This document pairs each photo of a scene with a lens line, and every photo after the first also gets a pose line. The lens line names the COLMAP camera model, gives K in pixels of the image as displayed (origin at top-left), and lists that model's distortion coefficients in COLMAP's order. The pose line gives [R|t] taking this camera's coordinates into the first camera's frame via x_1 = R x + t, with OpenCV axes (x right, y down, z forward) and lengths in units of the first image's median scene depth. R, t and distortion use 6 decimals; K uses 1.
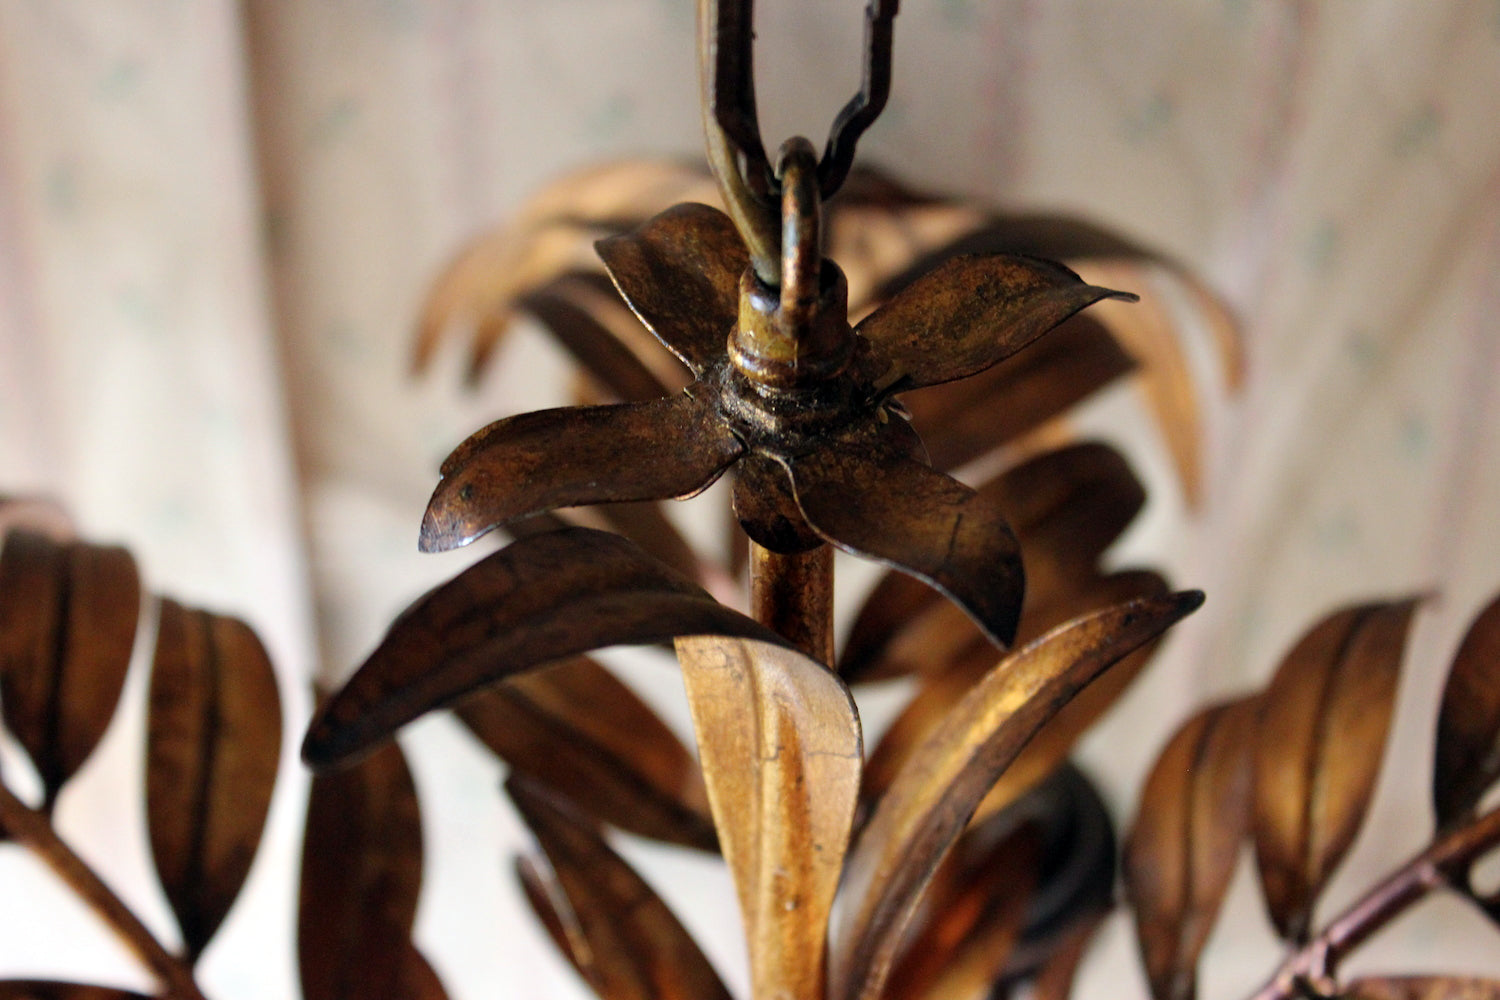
lens RADIAL K [[3635.6, 0, 750.2], [0, 3635.6, 459.7], [0, 0, 1]] dist [0.098909, 0.673740]
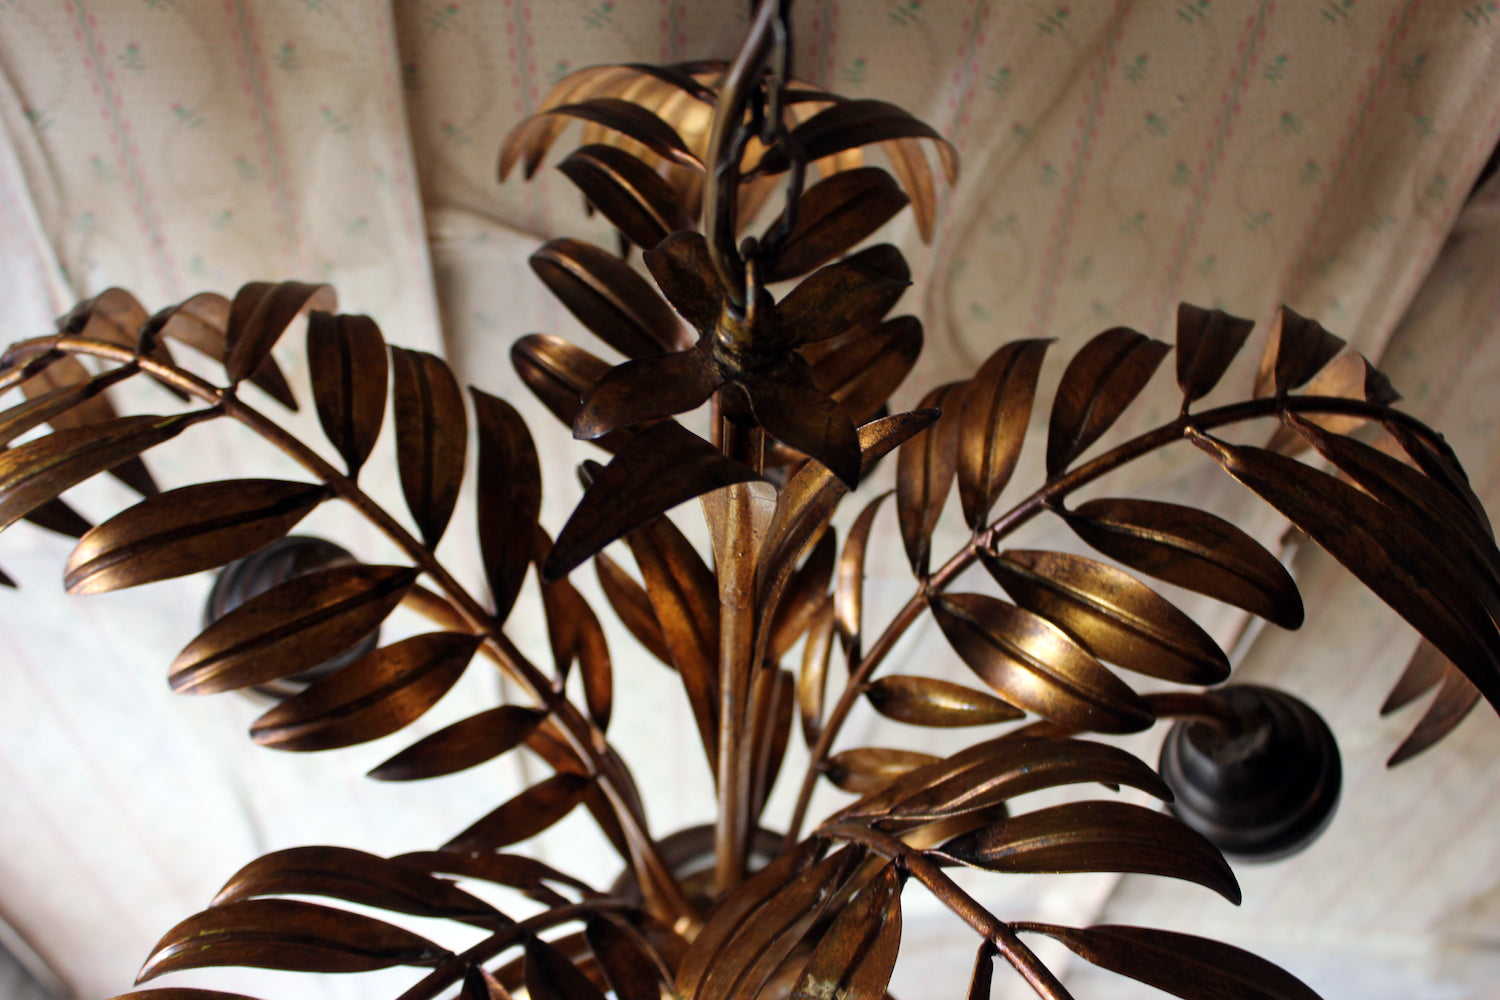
lens RADIAL K [[3635.6, 0, 750.2], [0, 3635.6, 459.7], [0, 0, 1]] dist [0.098909, 0.673740]
pose [[0.995196, -0.036704, 0.090760, -0.171752], [-0.002968, 0.915324, 0.402707, -0.770773], [-0.097856, -0.401042, 0.910818, -0.880731]]
